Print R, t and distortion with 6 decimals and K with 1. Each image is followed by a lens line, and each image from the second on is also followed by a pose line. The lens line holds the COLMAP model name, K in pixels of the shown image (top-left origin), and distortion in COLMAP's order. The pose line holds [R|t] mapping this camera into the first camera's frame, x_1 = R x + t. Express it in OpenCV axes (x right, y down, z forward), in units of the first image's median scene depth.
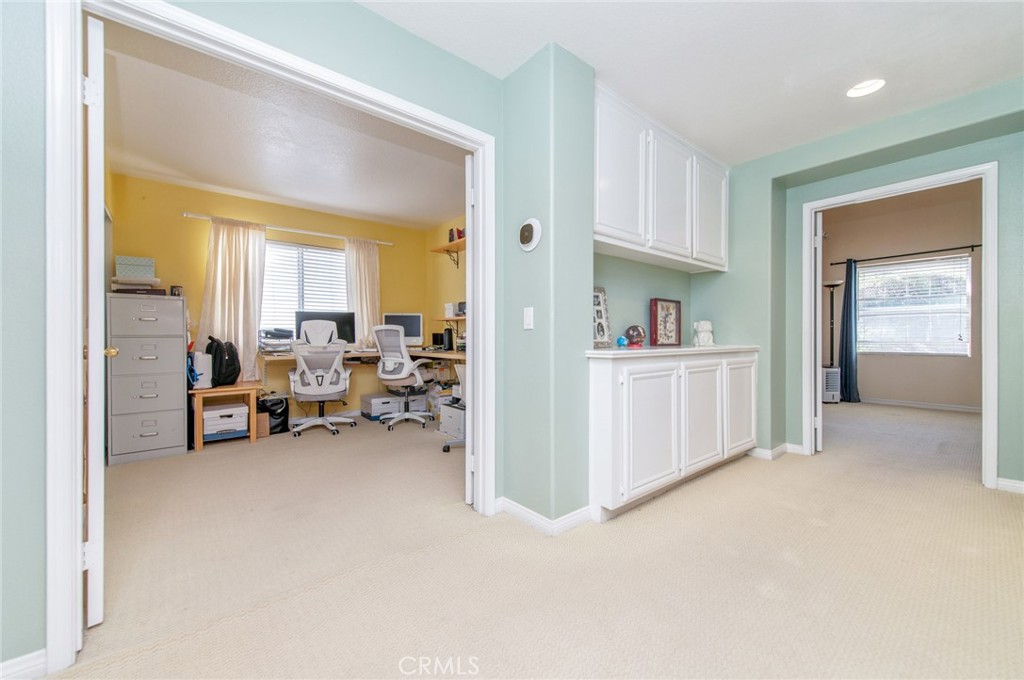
lens RADIAL K [[404.3, 0, 511.5], [0, 404.3, 341.8], [0, 0, 1]] dist [0.009758, -0.002215]
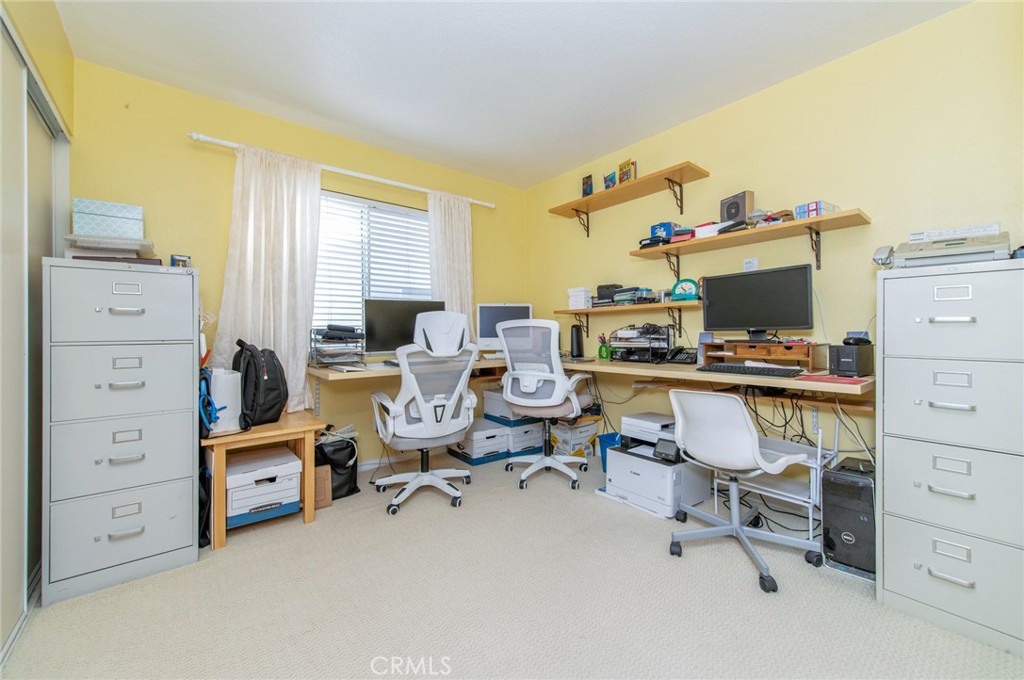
lens RADIAL K [[404.3, 0, 513.9], [0, 404.3, 331.8], [0, 0, 1]] dist [0.009758, -0.002215]
pose [[0.999908, -0.011597, 0.007089, -0.346589], [0.011759, 0.999663, -0.023155, -0.007108], [-0.006818, 0.023236, 0.999707, 0.411727]]
